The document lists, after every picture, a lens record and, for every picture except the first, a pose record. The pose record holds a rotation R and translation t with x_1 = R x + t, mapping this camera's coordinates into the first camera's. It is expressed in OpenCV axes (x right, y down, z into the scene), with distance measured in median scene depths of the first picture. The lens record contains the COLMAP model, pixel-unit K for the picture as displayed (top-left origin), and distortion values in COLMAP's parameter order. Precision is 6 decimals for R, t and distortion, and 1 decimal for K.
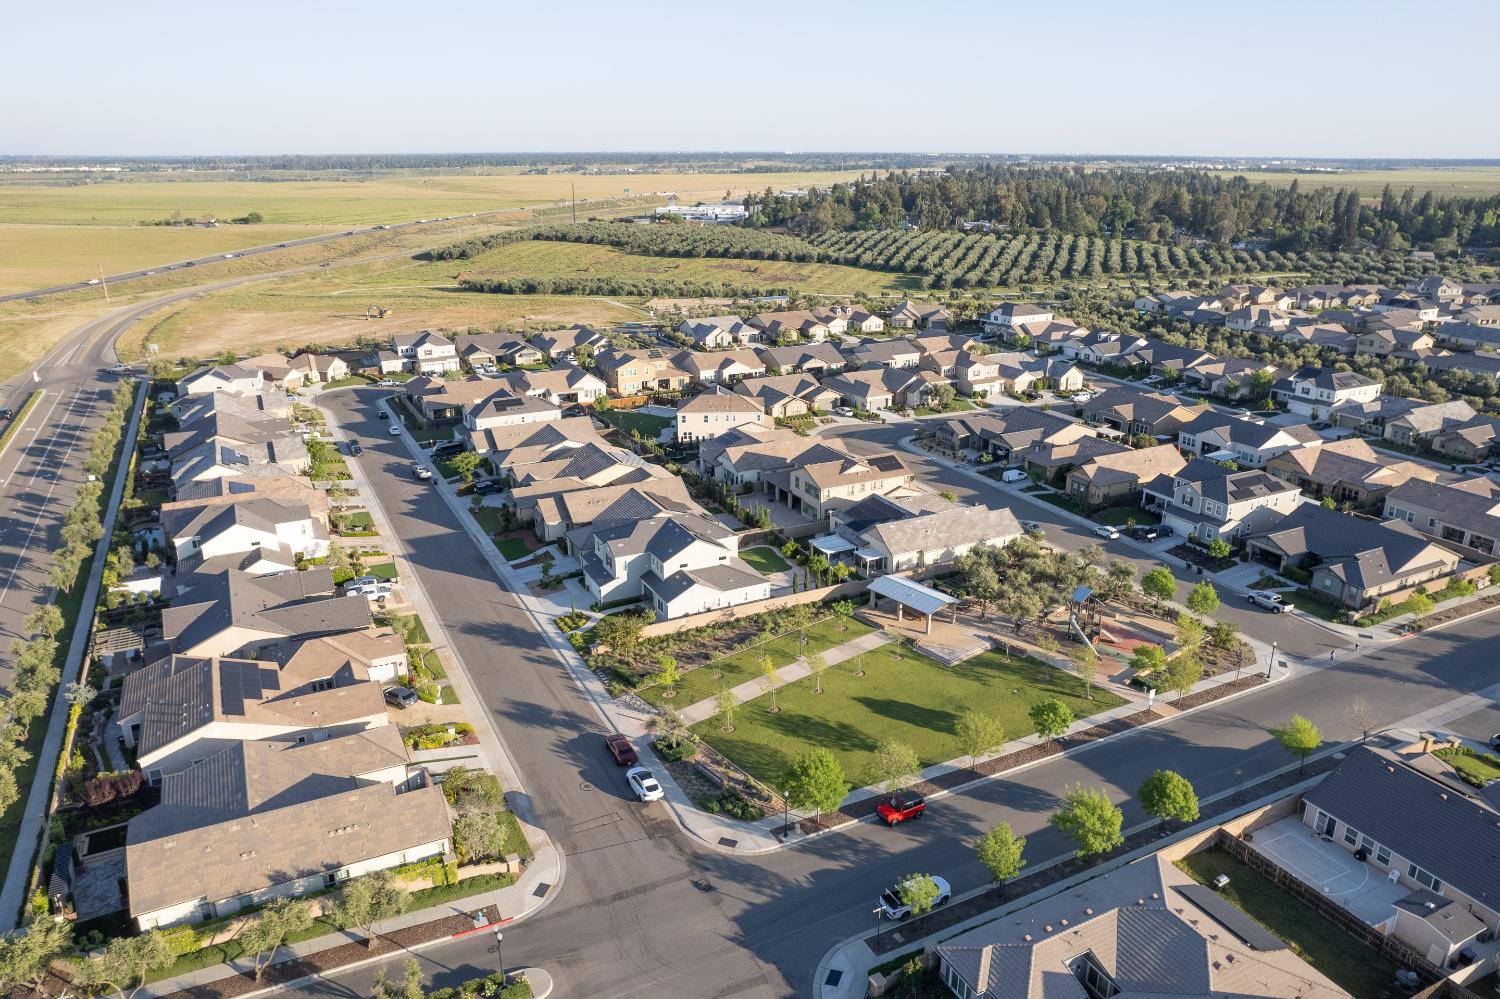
lens RADIAL K [[1038.6, 0, 750.0], [0, 1038.6, 499.5], [0, 0, 1]] dist [-0.046788, -0.000659]
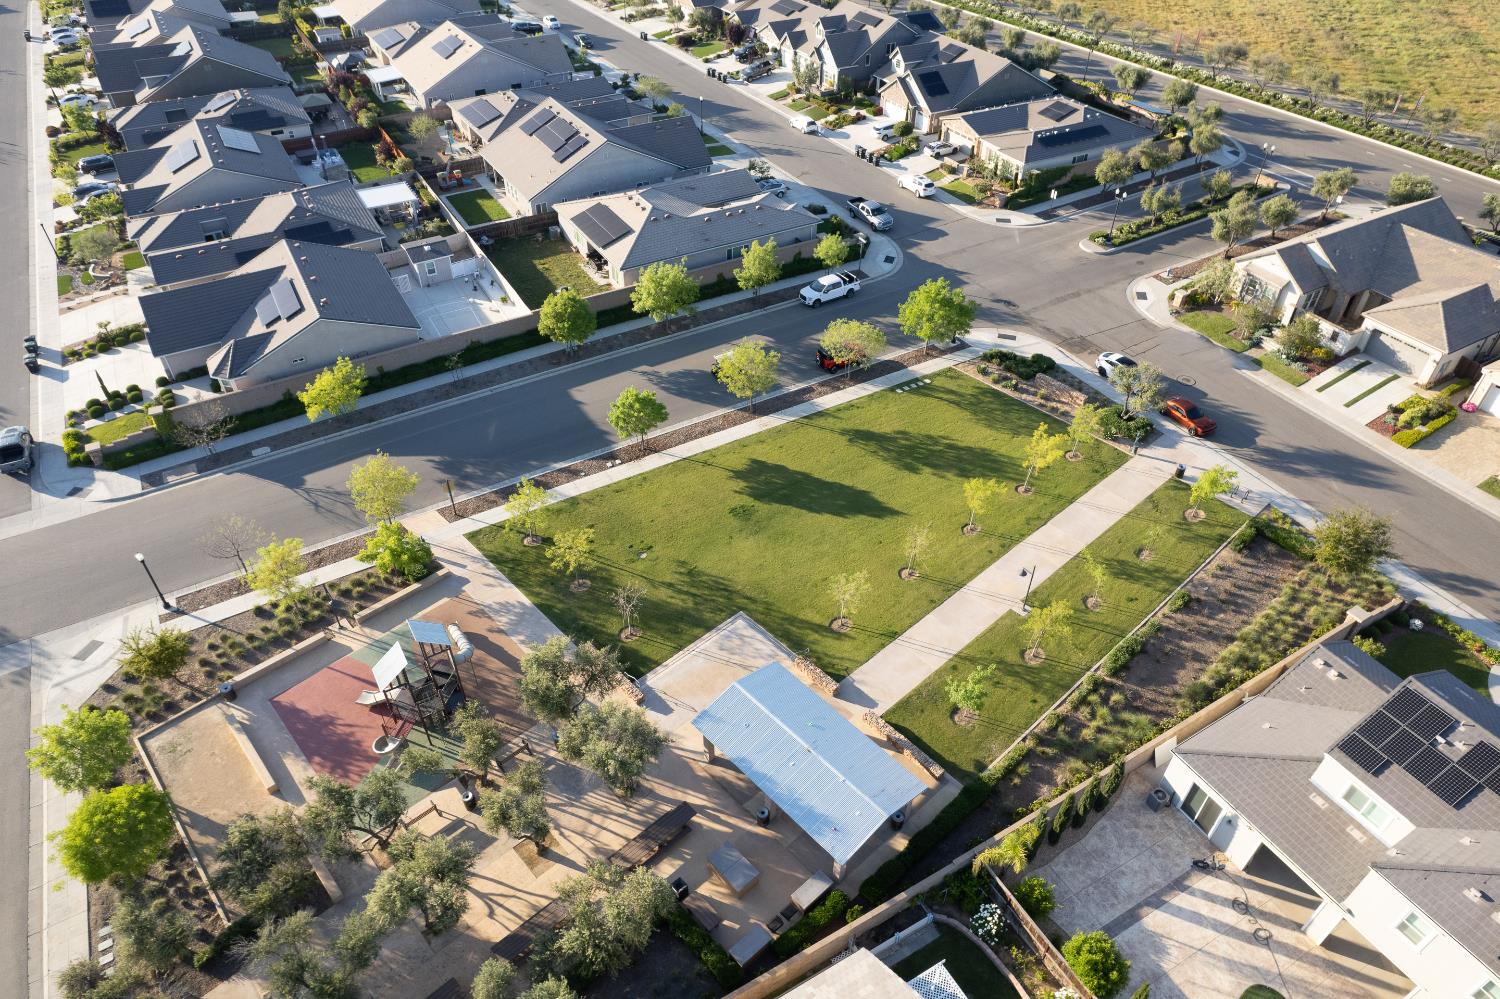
lens RADIAL K [[970.1, 0, 750.0], [0, 970.1, 499.5], [0, 0, 1]] dist [-0.081905, 0.075026]
pose [[-0.998483, 0.028740, -0.046973, 0.111757], [-0.024902, 0.525167, 0.850635, -0.154513], [0.049116, 0.850514, -0.523655, 0.639105]]
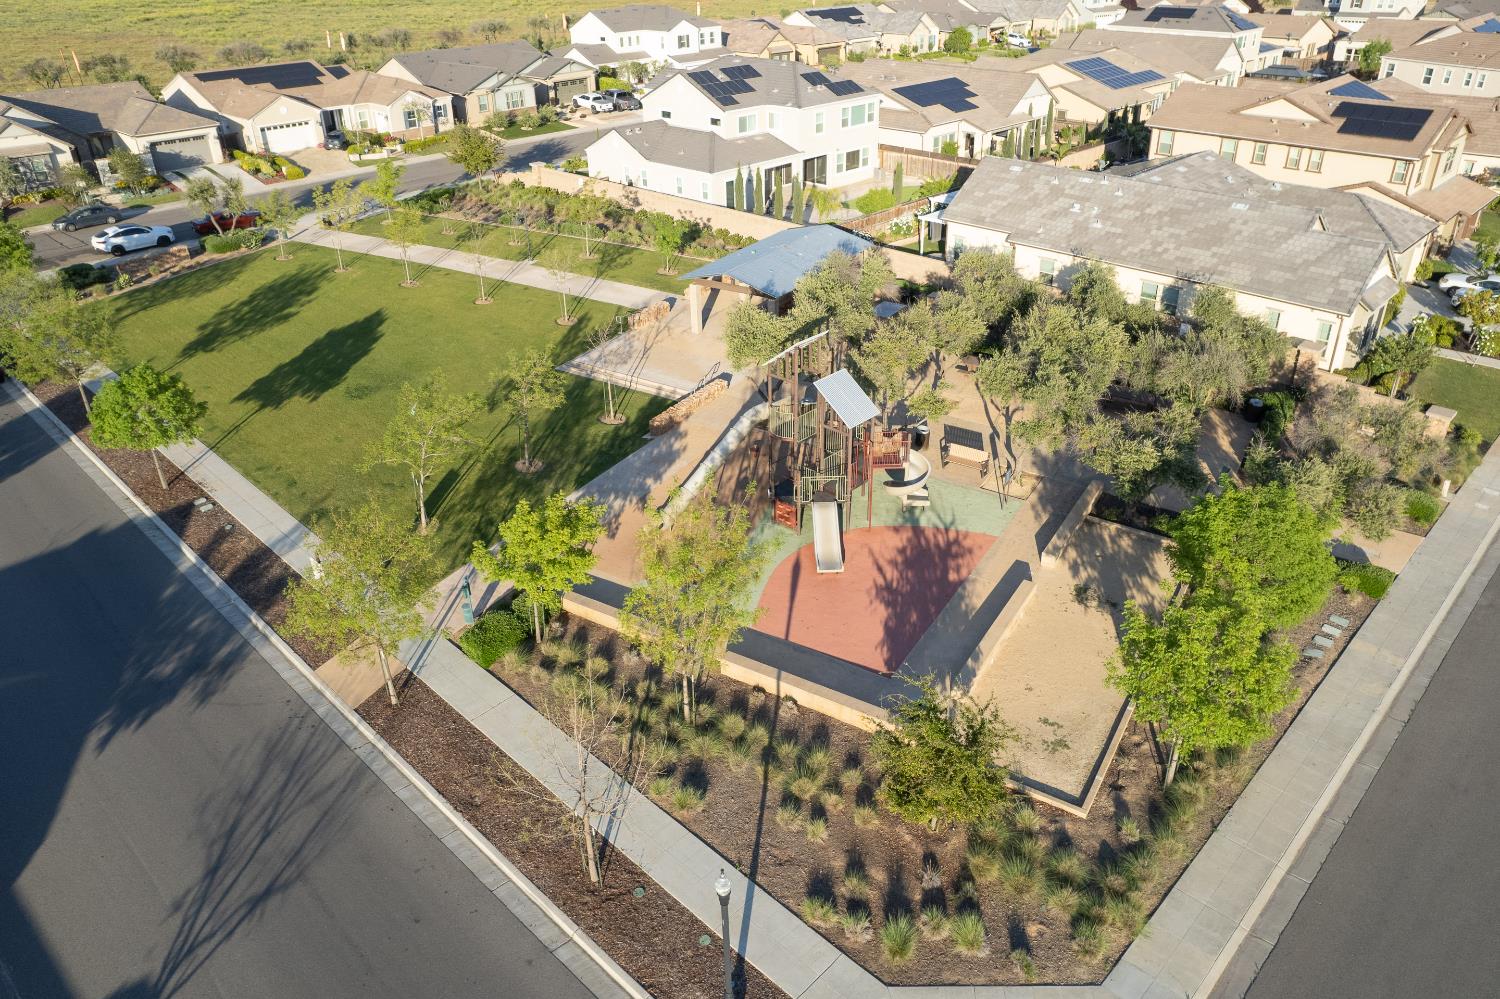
lens RADIAL K [[1020.2, 0, 750.0], [0, 1020.2, 499.5], [0, 0, 1]] dist [-0.031849, 0.001323]
pose [[0.321966, 0.466814, -0.823664, 0.316842], [-0.288340, 0.877010, 0.384337, 0.010849], [0.901775, 0.113751, 0.416968, 0.475095]]
